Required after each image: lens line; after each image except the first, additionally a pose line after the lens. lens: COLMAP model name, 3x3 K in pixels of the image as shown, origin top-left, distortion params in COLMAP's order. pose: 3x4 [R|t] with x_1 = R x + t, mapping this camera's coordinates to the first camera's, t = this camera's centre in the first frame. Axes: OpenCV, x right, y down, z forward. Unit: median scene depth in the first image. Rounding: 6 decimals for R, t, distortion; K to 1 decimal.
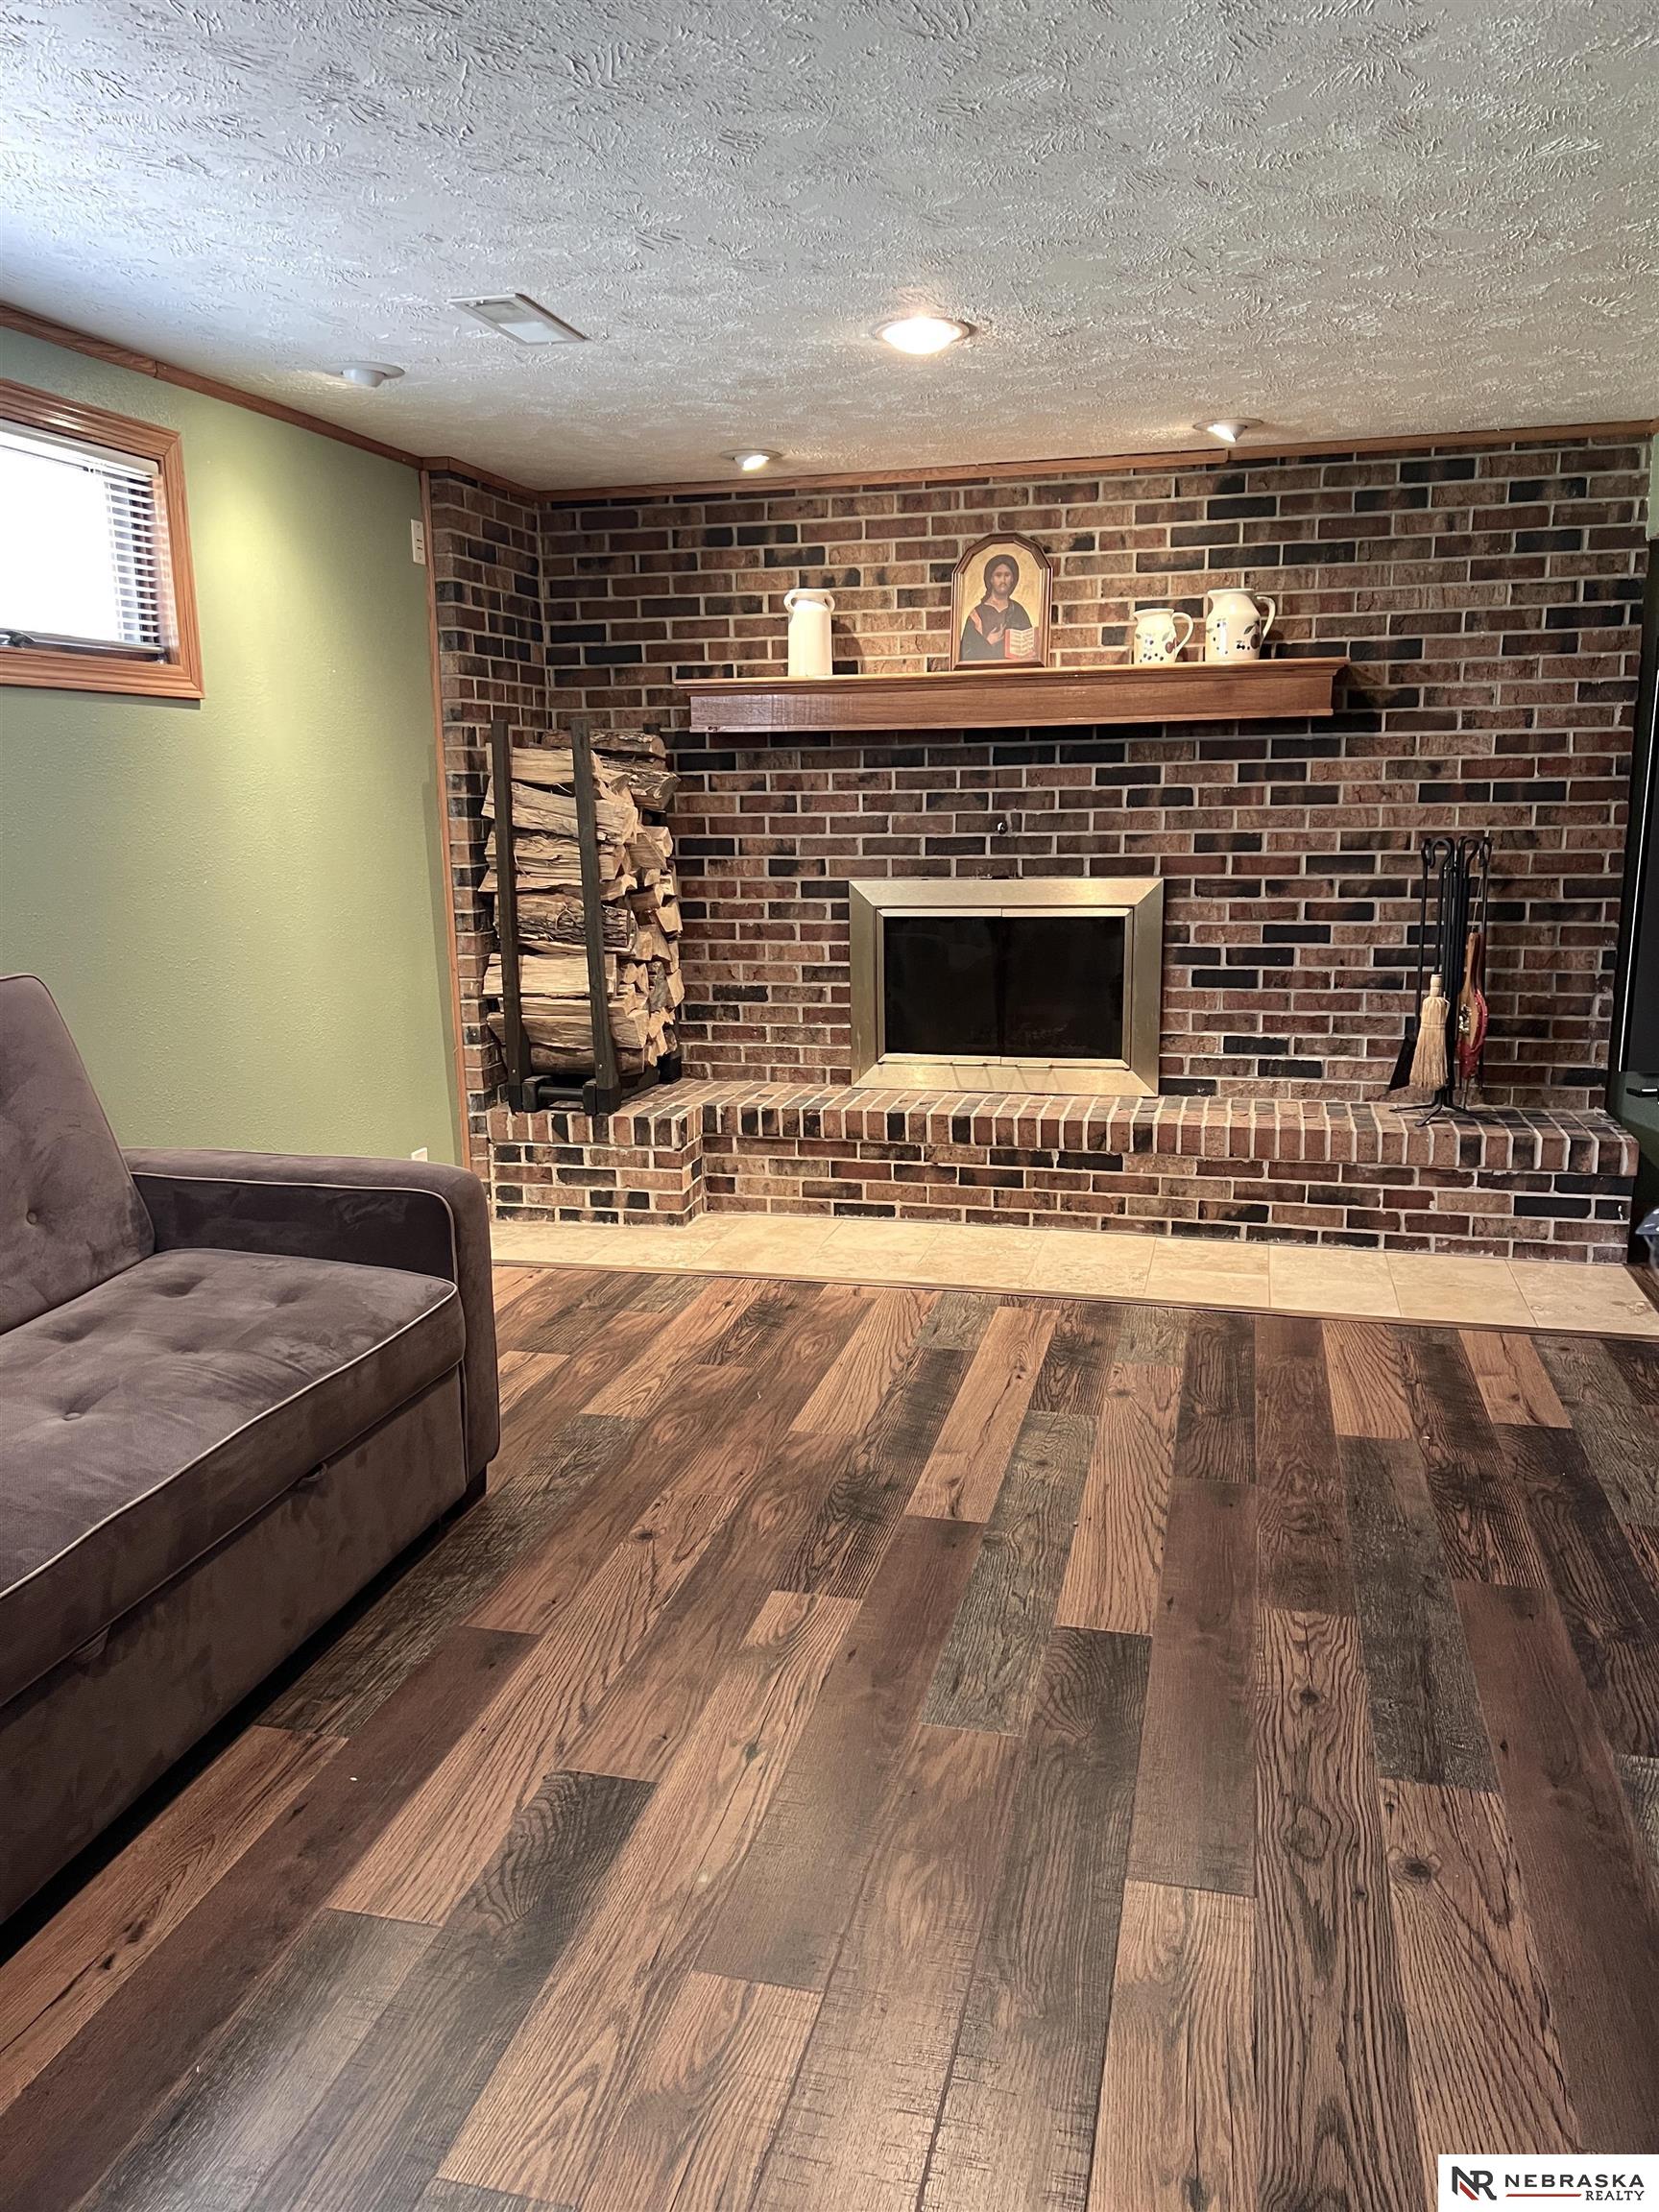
lens RADIAL K [[1652.7, 0, 822.0], [0, 1652.7, 1109.4], [0, 0, 1]] dist [0.067713, -0.079137]
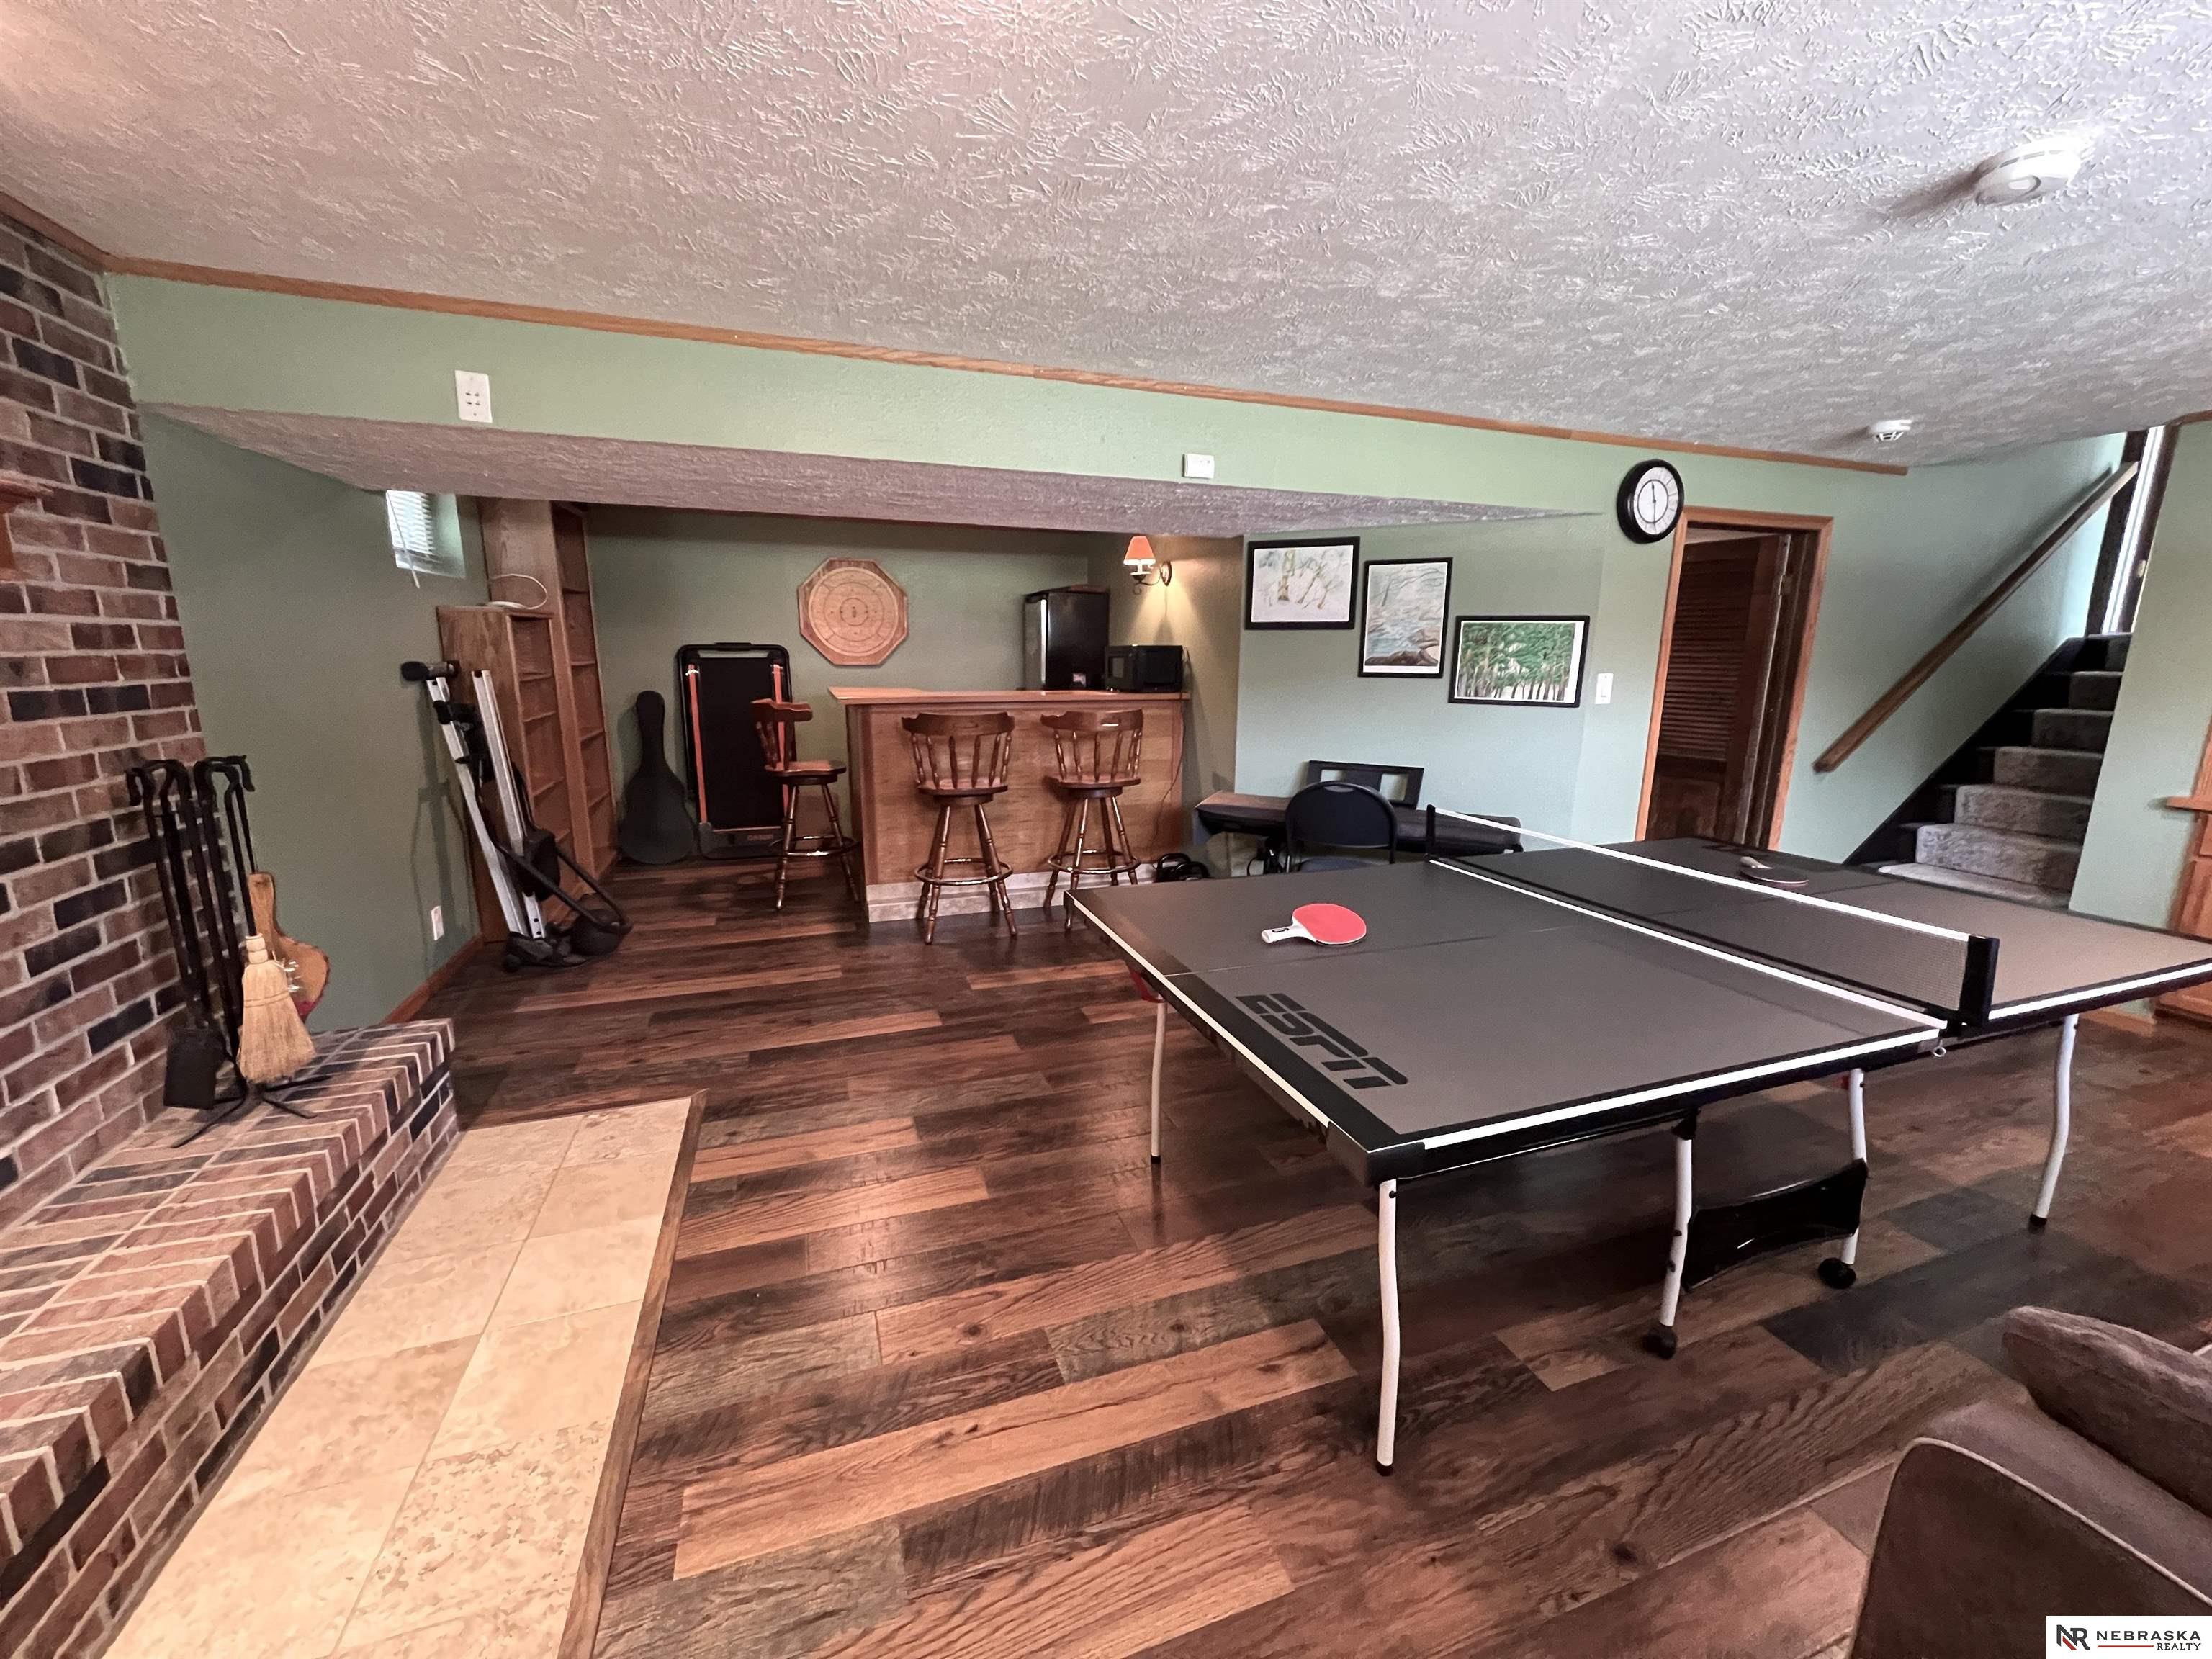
lens RADIAL K [[880.3, 0, 1108.7], [0, 880.3, 830.4], [0, 0, 1]] dist [-0.000485, 0.000366]
pose [[-0.557121, -0.157061, 0.815444, -0.171146], [0.164705, 0.941546, 0.293877, -0.175710], [-0.813934, 0.298032, -0.498686, 0.840950]]
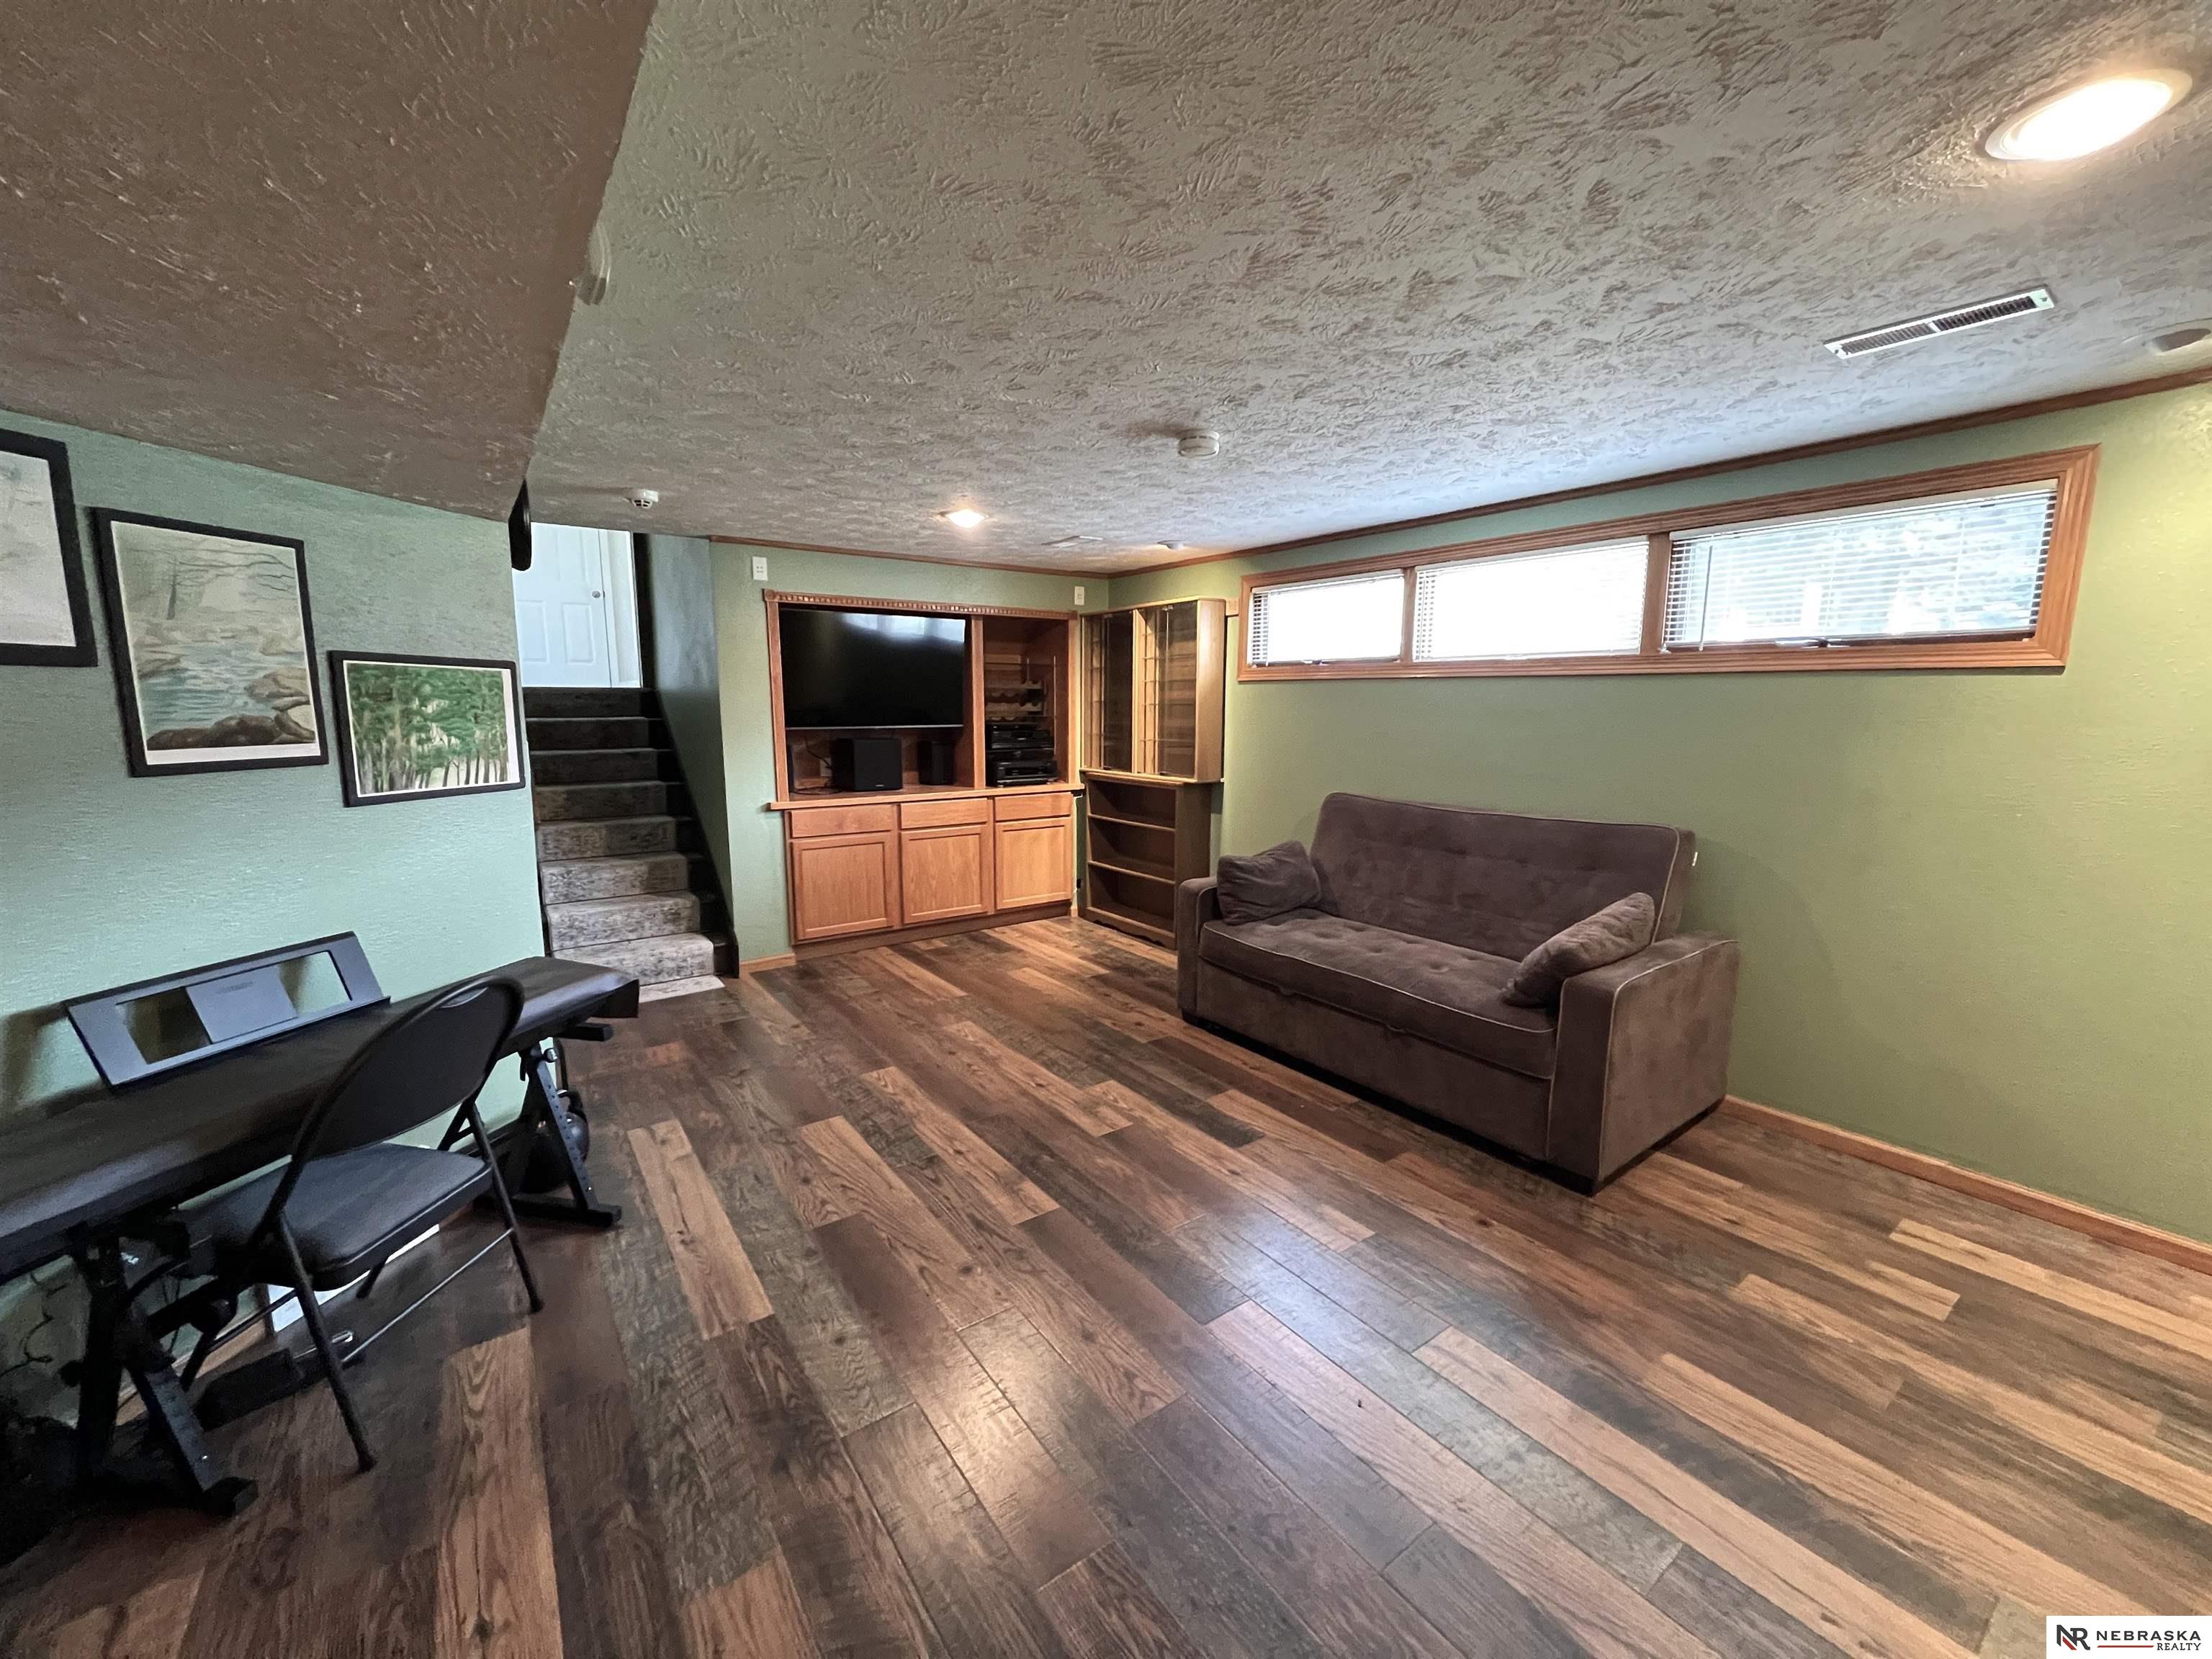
lens RADIAL K [[880.3, 0, 1108.8], [0, 880.3, 830.6], [0, 0, 1]] dist [-0.000485, 0.000366]
pose [[-0.640143, 0.123495, -0.758265, 0.432416], [-0.146218, 0.949370, 0.278059, -0.165107], [0.754213, 0.288869, -0.589675, 0.701343]]
